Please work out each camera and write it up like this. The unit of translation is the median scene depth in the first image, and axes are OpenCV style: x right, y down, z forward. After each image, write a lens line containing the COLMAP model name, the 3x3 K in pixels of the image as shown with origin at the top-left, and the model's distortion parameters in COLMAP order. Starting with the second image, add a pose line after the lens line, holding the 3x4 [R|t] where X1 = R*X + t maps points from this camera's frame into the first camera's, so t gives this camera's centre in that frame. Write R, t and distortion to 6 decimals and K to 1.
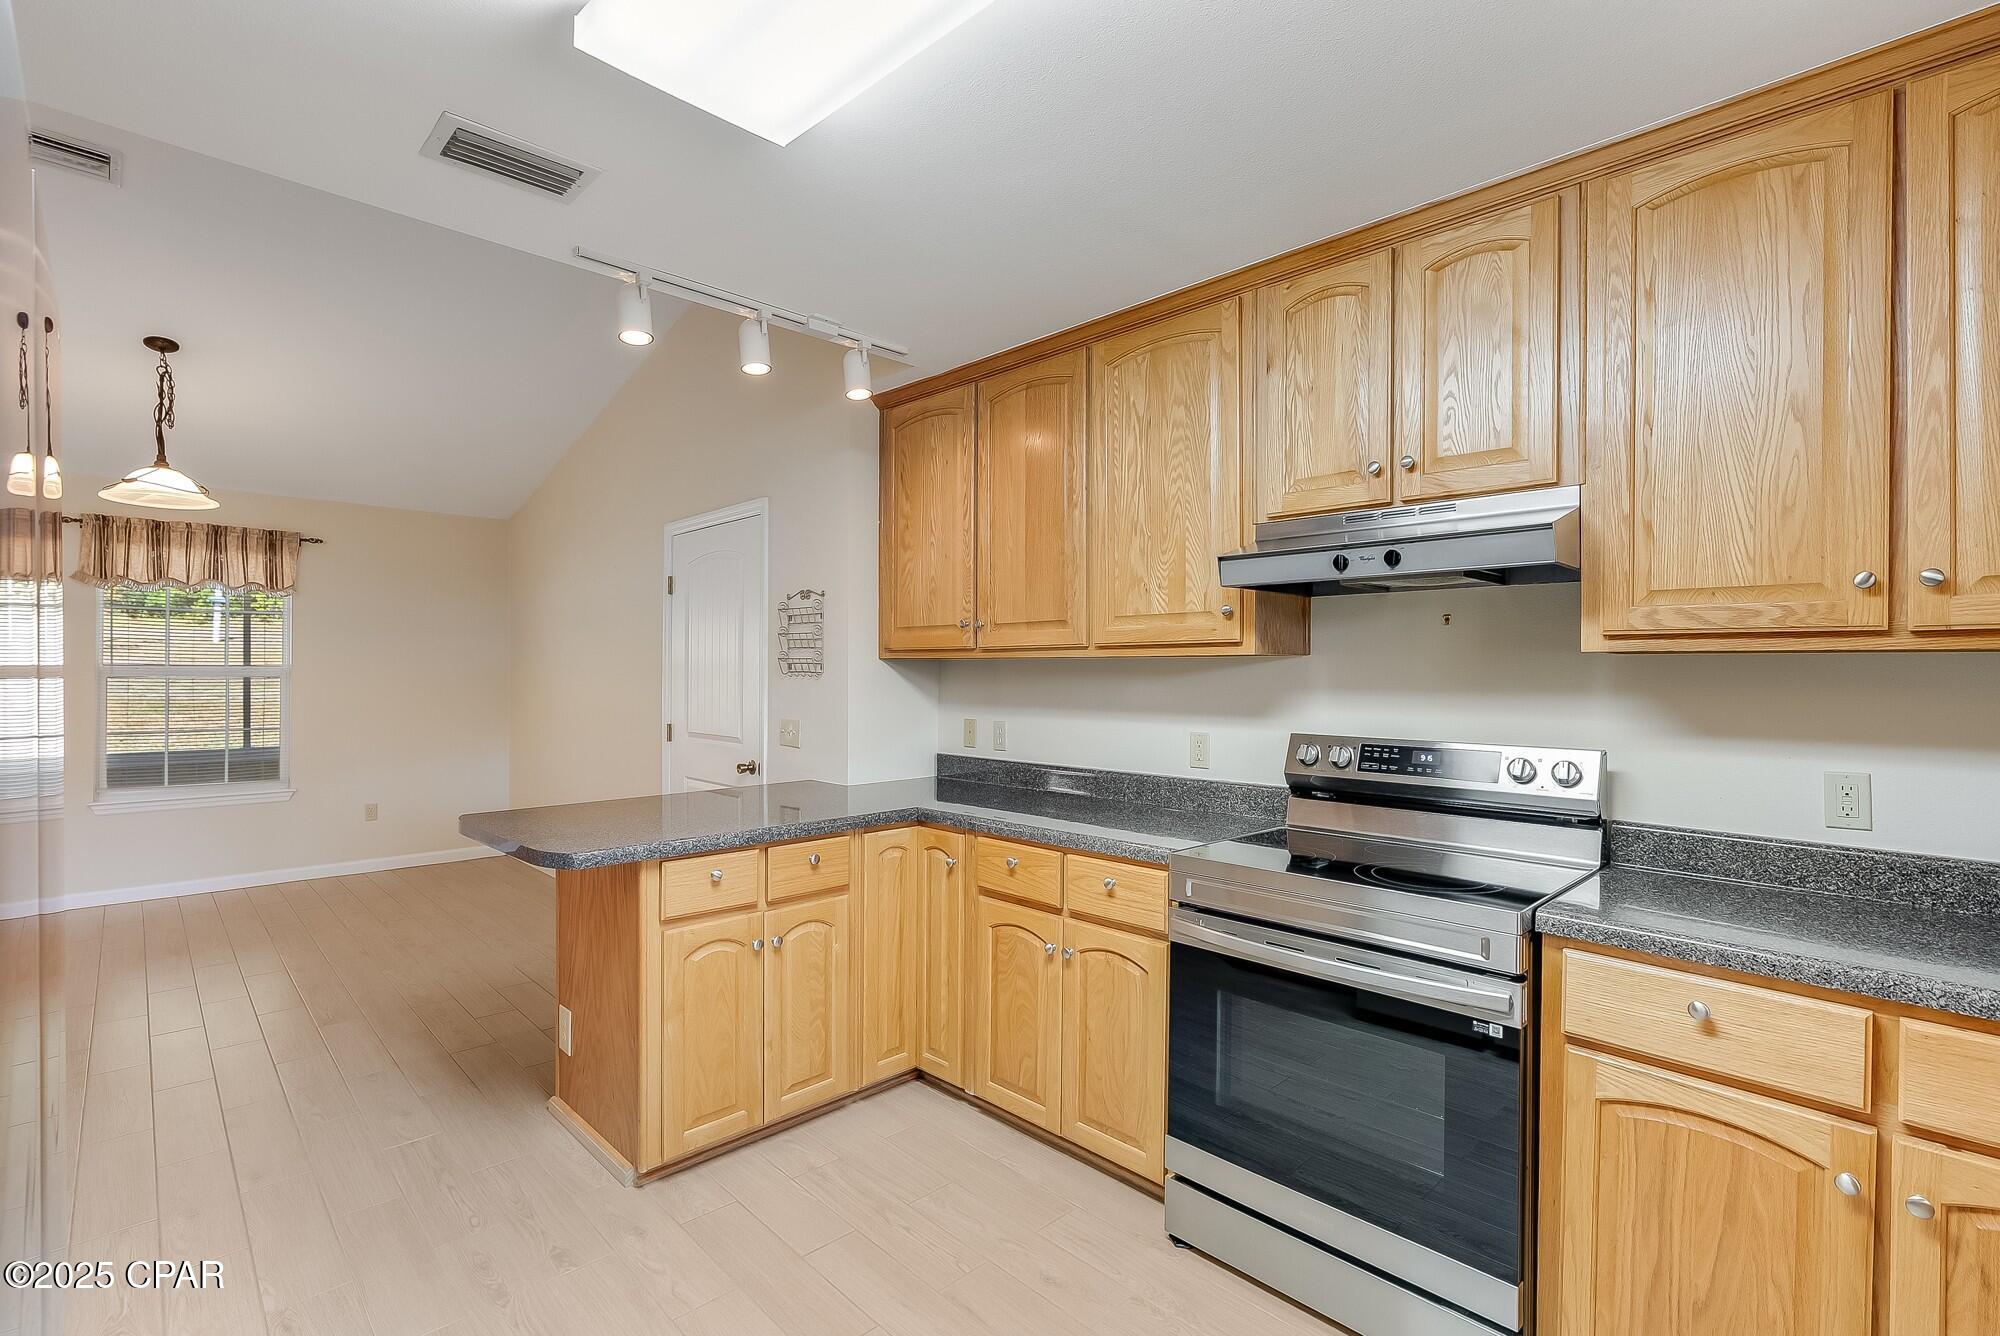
lens RADIAL K [[909.4, 0, 991.6], [0, 909.4, 674.4], [0, 0, 1]] dist [-0.006851, 0.002767]
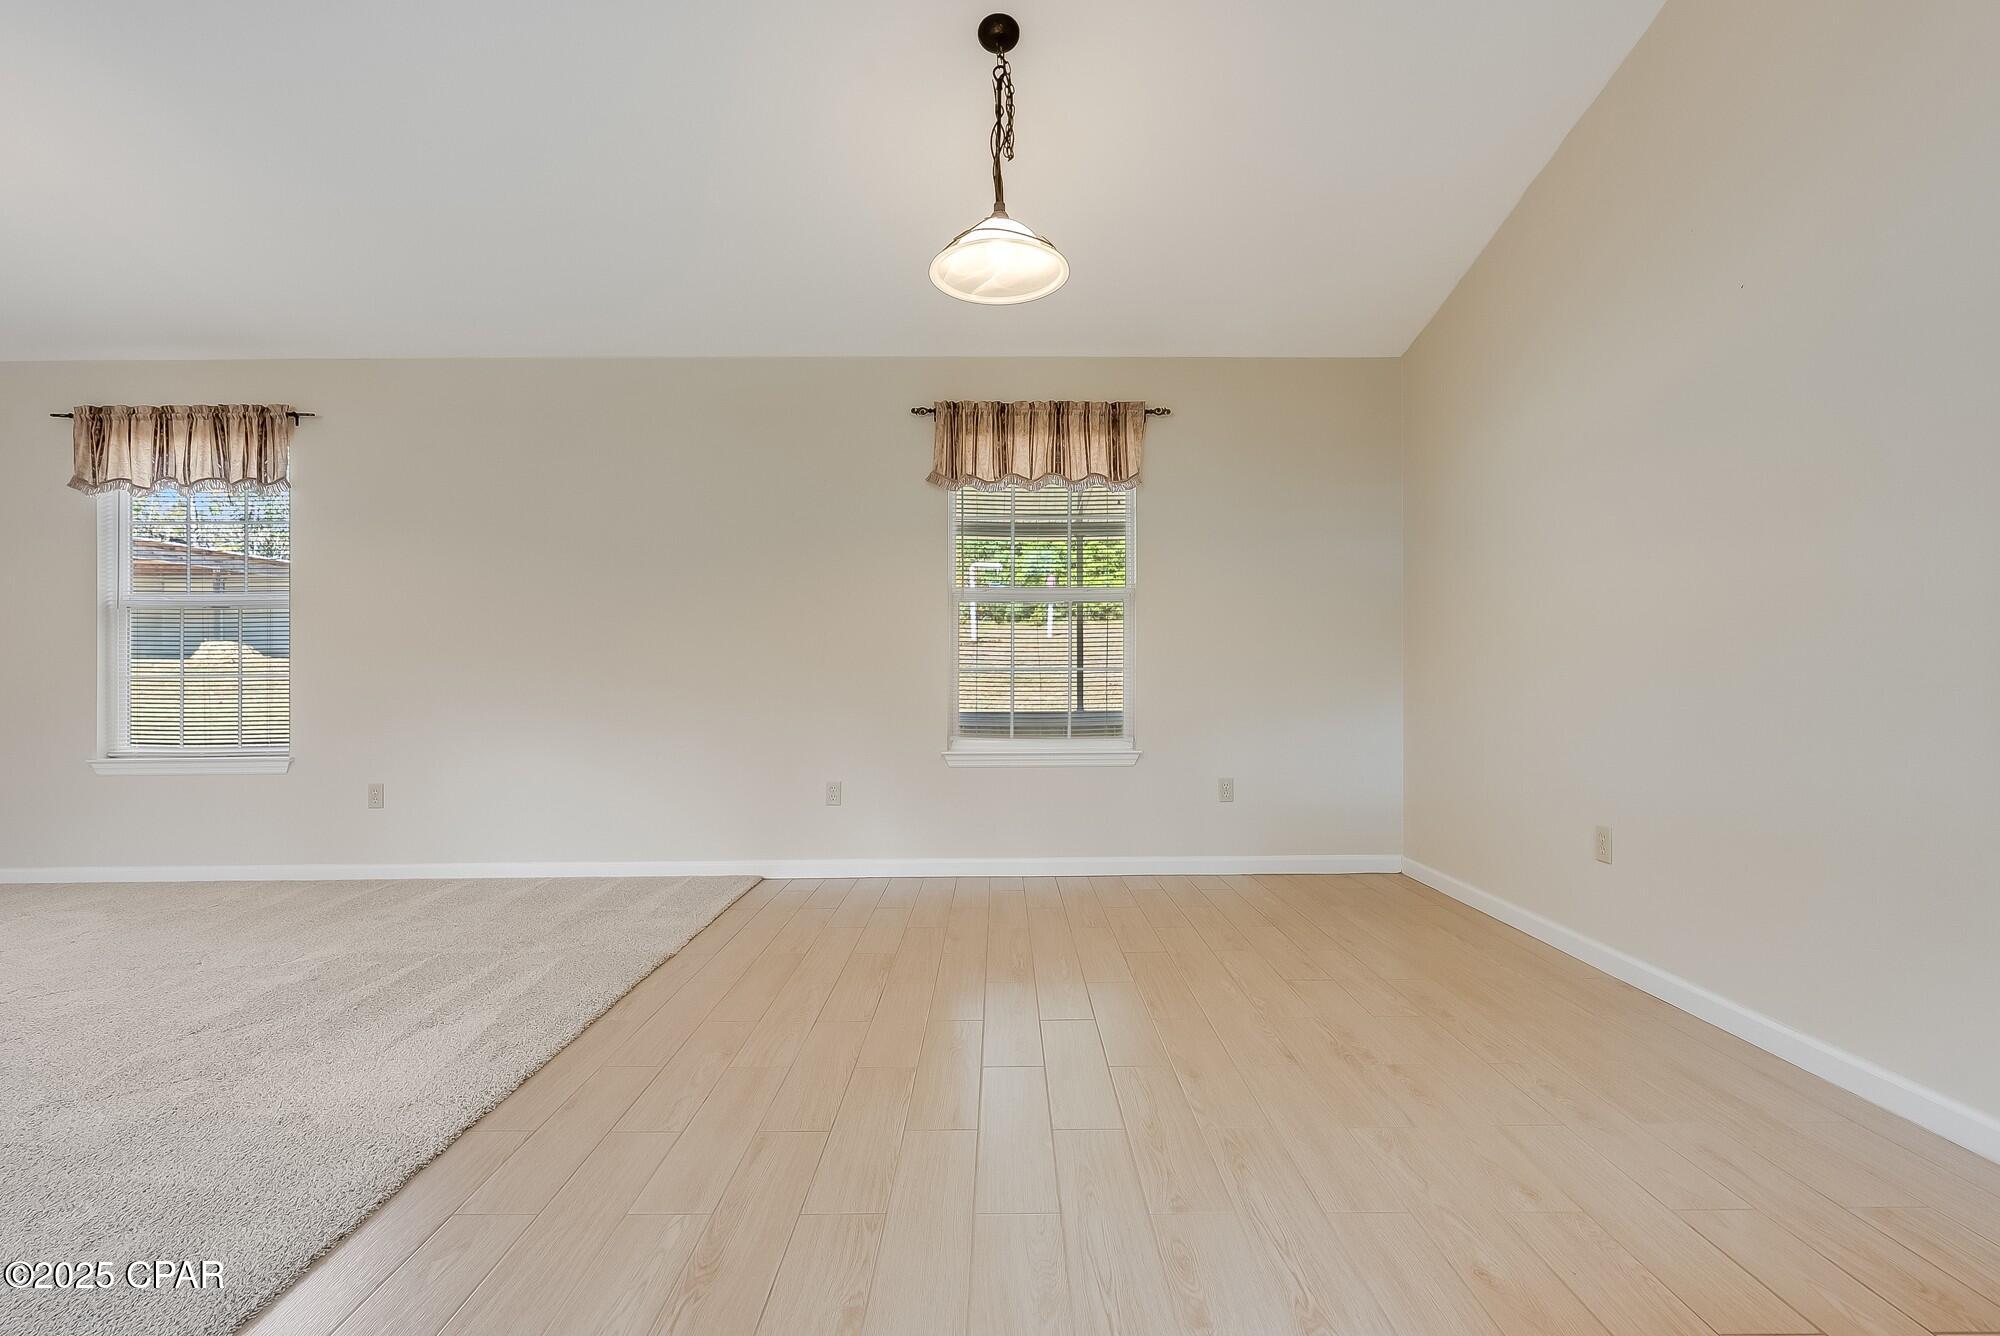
lens RADIAL K [[909.4, 0, 1004.8], [0, 909.4, 665.5], [0, 0, 1]] dist [-0.006851, 0.002767]
pose [[0.728630, -0.016455, -0.684710, -0.618759], [0.004715, 0.999808, -0.019010, 0.128272], [0.684892, 0.010623, 0.728567, 0.694717]]
